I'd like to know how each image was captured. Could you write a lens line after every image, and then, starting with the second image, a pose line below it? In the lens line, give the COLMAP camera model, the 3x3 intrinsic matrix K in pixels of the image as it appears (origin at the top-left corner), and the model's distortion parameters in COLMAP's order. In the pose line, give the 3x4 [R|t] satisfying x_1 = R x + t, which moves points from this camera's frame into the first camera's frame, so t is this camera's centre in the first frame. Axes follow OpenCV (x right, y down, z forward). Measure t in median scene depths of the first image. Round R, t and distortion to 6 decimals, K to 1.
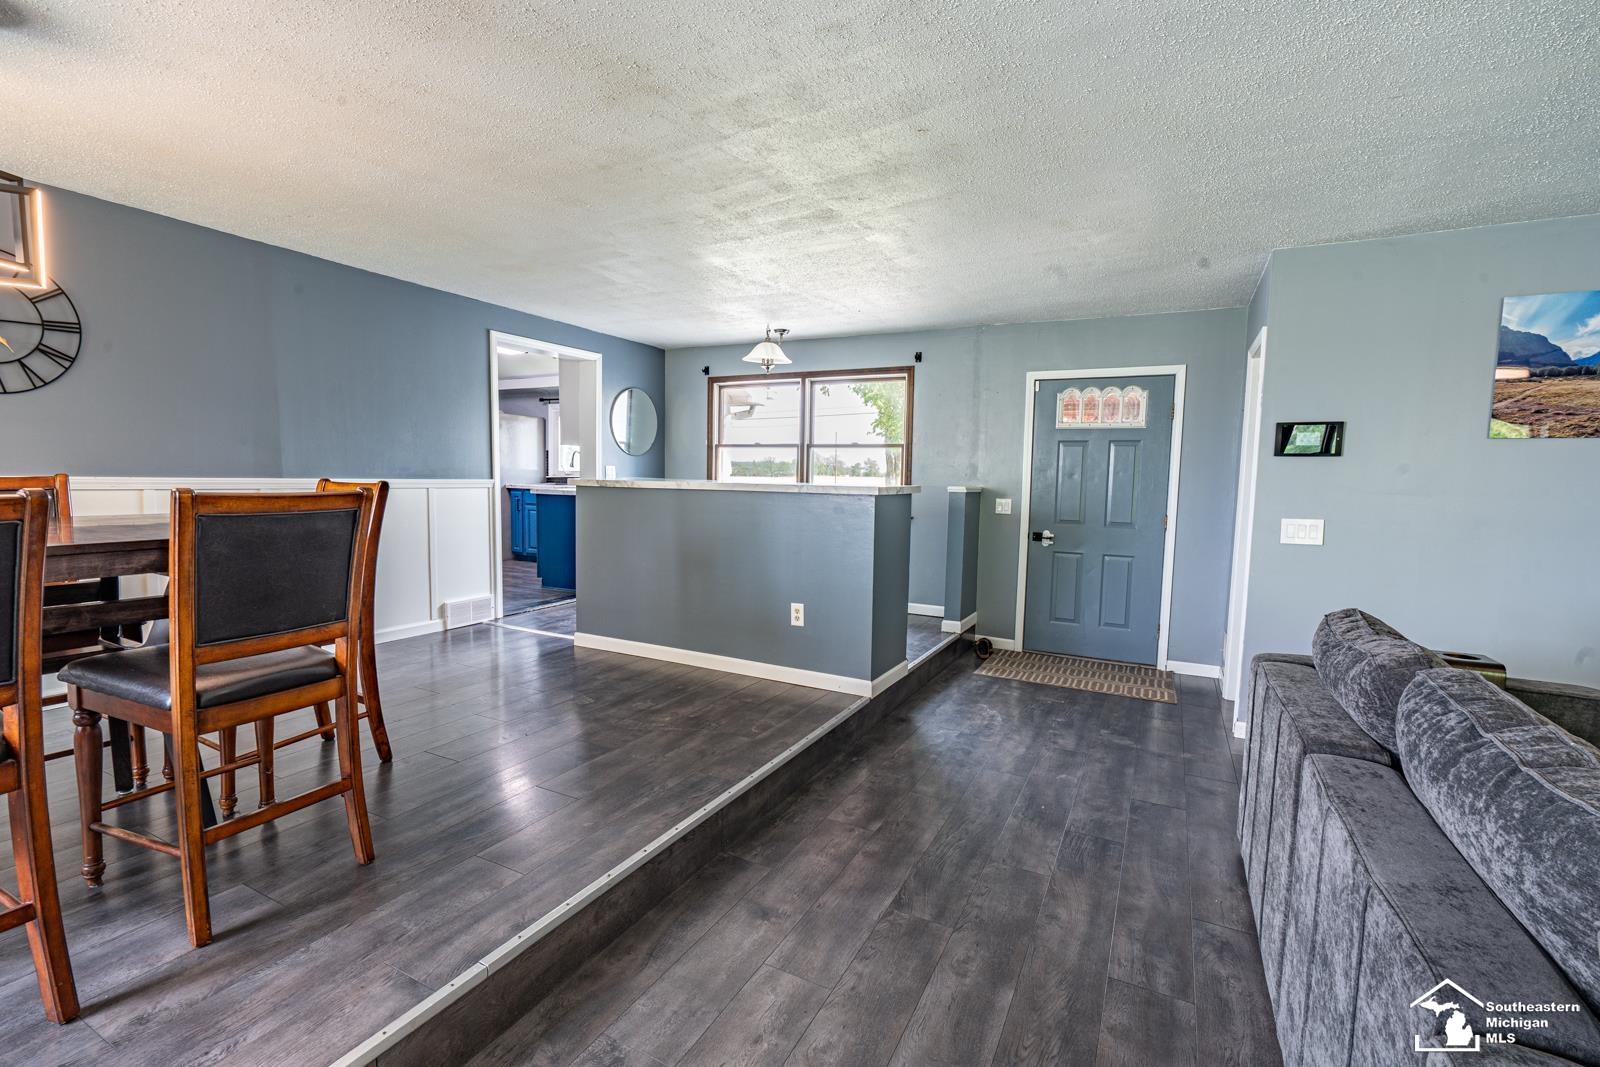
lens RADIAL K [[720.7, 0, 792.4], [0, 720.7, 543.2], [0, 0, 1]] dist [-0.004107, 0.002016]
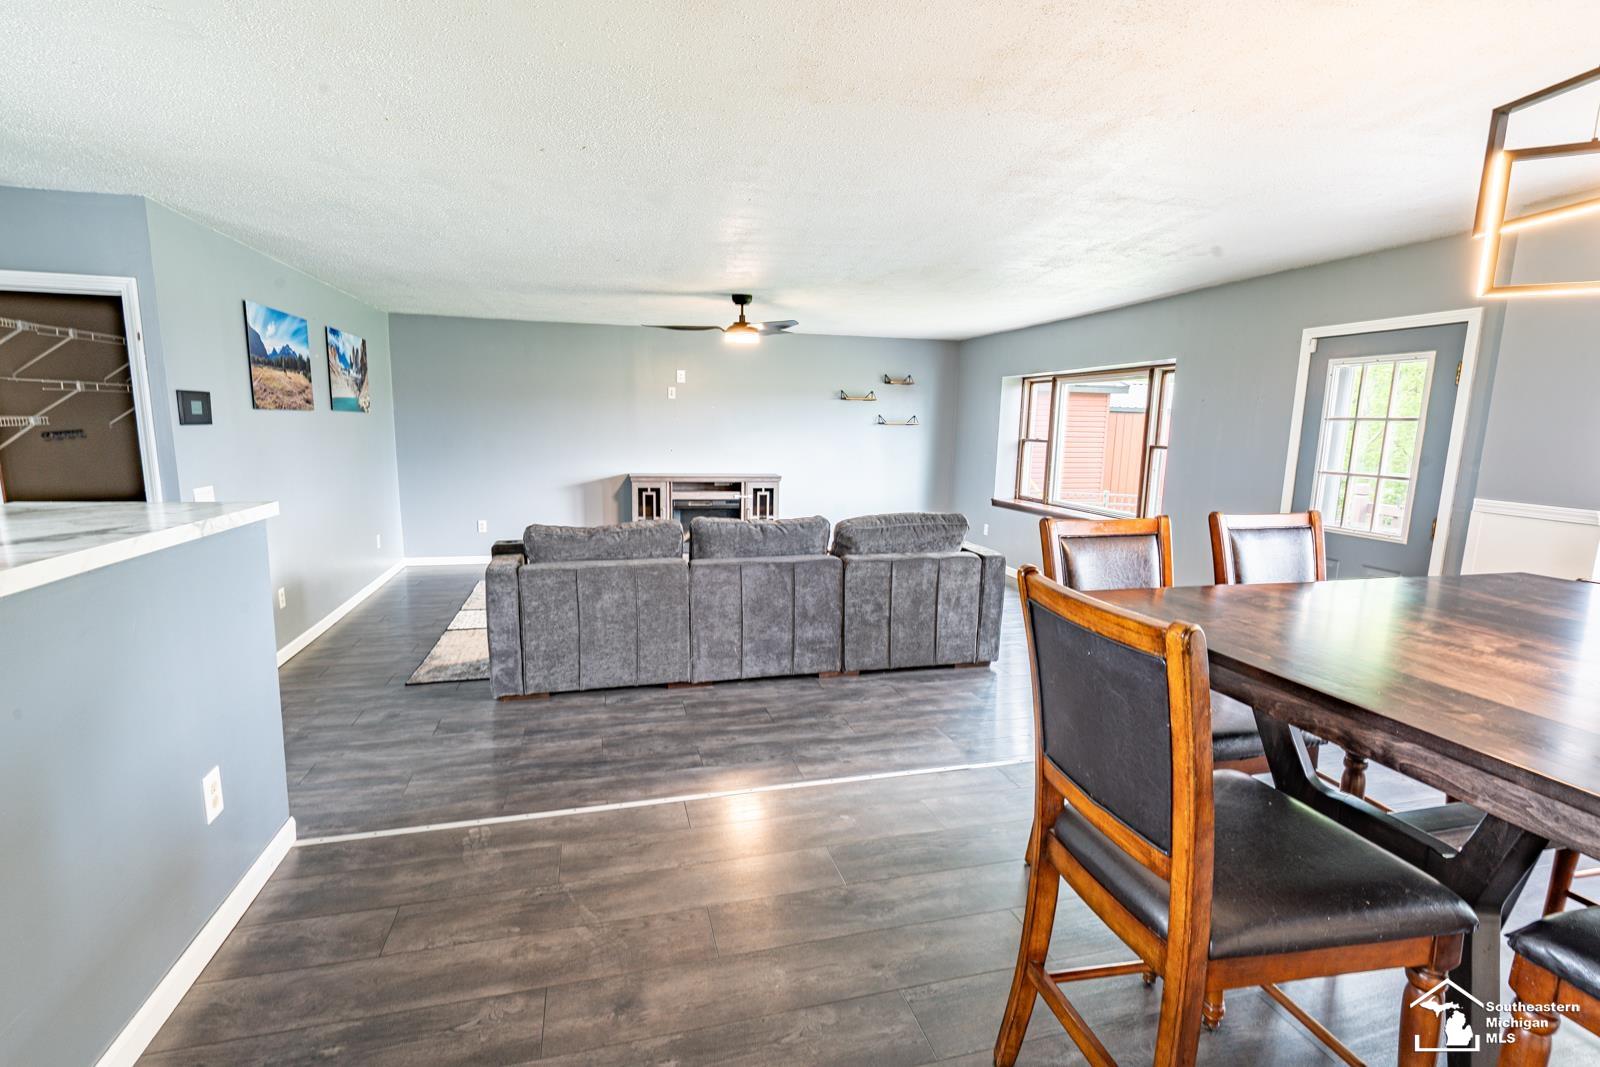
lens RADIAL K [[720.7, 0, 791.3], [0, 720.7, 557.0], [0, 0, 1]] dist [-0.004107, 0.002016]
pose [[-0.670777, -0.165060, 0.723058, -0.589934], [0.041368, 0.965076, 0.258685, -0.165102], [-0.740504, 0.203432, -0.640523, 1.046213]]
